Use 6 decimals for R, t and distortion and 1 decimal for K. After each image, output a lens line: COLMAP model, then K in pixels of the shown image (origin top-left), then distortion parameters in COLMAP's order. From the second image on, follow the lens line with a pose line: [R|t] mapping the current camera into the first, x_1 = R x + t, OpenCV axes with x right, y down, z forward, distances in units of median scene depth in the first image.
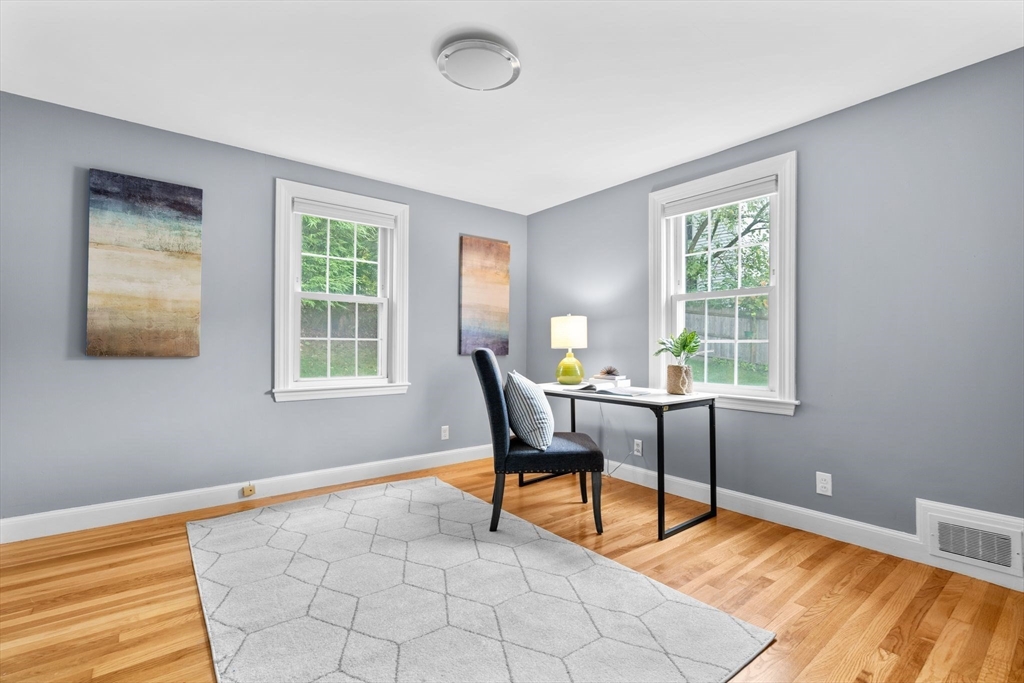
lens RADIAL K [[467.3, 0, 516.4], [0, 467.3, 346.2], [0, 0, 1]] dist [0.000081, 0.000047]
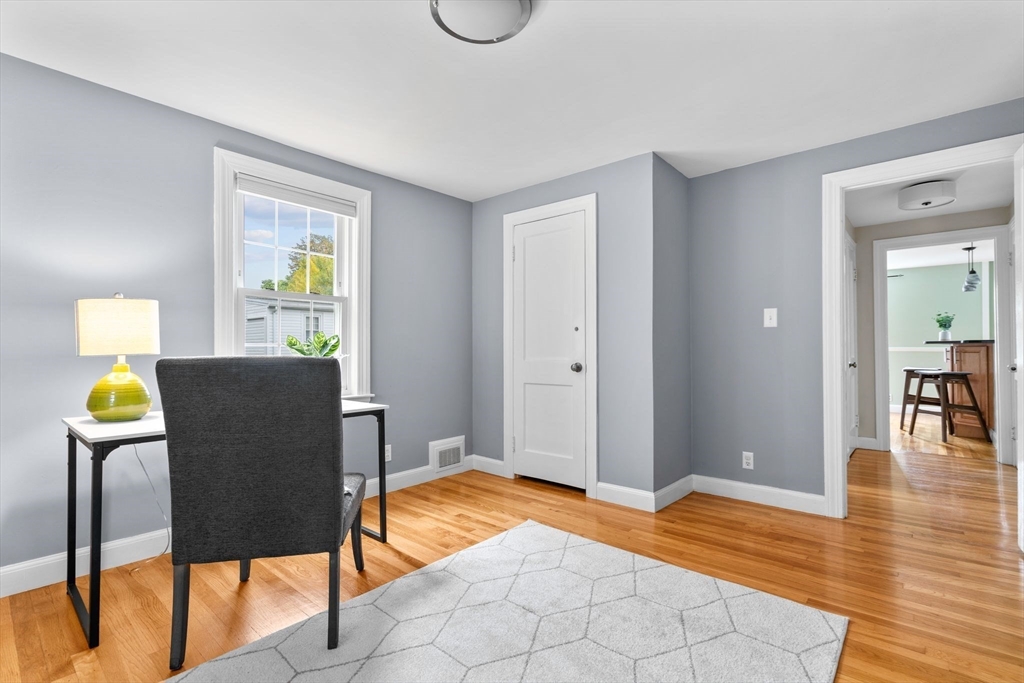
lens RADIAL K [[467.3, 0, 516.4], [0, 467.3, 346.2], [0, 0, 1]] dist [0.000081, 0.000047]
pose [[-0.185737, 0.006747, 0.982576, -0.806140], [0.004050, 0.999973, -0.006101, -0.000606], [-0.982591, 0.002846, -0.185760, 0.994486]]
